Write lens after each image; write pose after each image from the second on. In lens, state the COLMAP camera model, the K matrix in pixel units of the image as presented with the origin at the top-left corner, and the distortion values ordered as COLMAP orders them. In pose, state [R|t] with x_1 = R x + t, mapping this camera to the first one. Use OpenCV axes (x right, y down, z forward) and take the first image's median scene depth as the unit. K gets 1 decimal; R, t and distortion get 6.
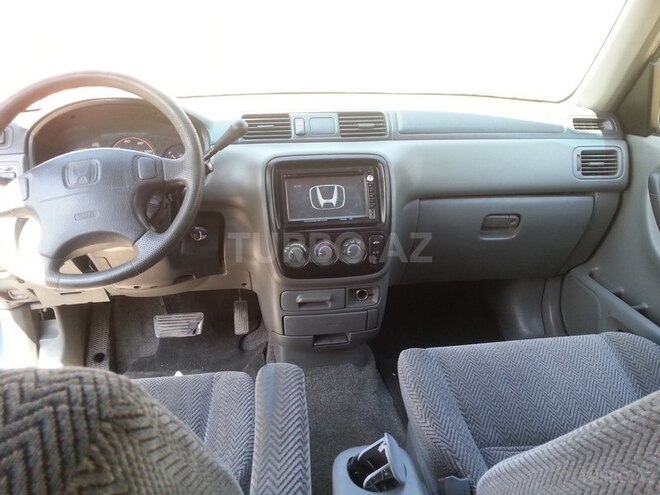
lens RADIAL K [[567.1, 0, 333.8], [0, 567.1, 239.4], [0, 0, 1]] dist [-0.011907, -0.011052]
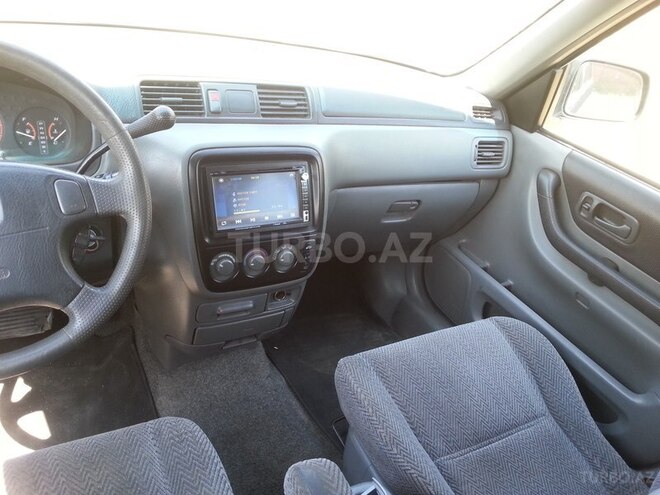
lens RADIAL K [[567.1, 0, 342.8], [0, 567.1, 244.6], [0, 0, 1]] dist [-0.011907, -0.011052]
pose [[0.893114, -0.040721, 0.447983, -0.285783], [-0.066461, 0.973019, 0.220946, -0.204659], [-0.444893, -0.227103, 0.866311, 0.185913]]
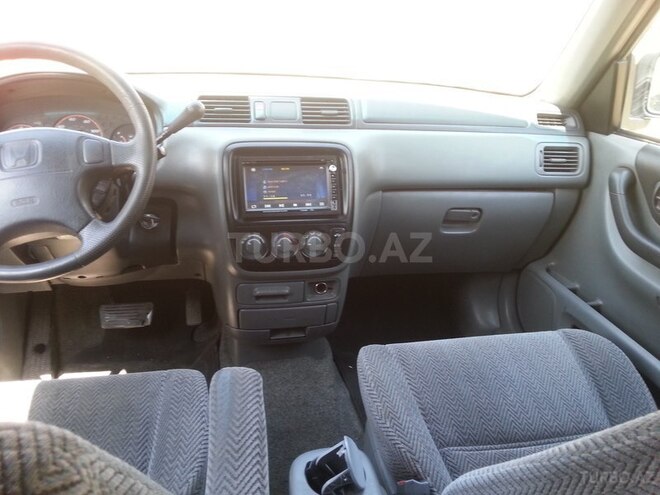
lens RADIAL K [[567.1, 0, 337.4], [0, 567.1, 242.2], [0, 0, 1]] dist [-0.011907, -0.011052]
pose [[0.995942, 0.020865, 0.087542, -0.009710], [-0.024080, 0.999068, 0.035829, -0.017064], [-0.086712, -0.037792, 0.995516, 0.036550]]
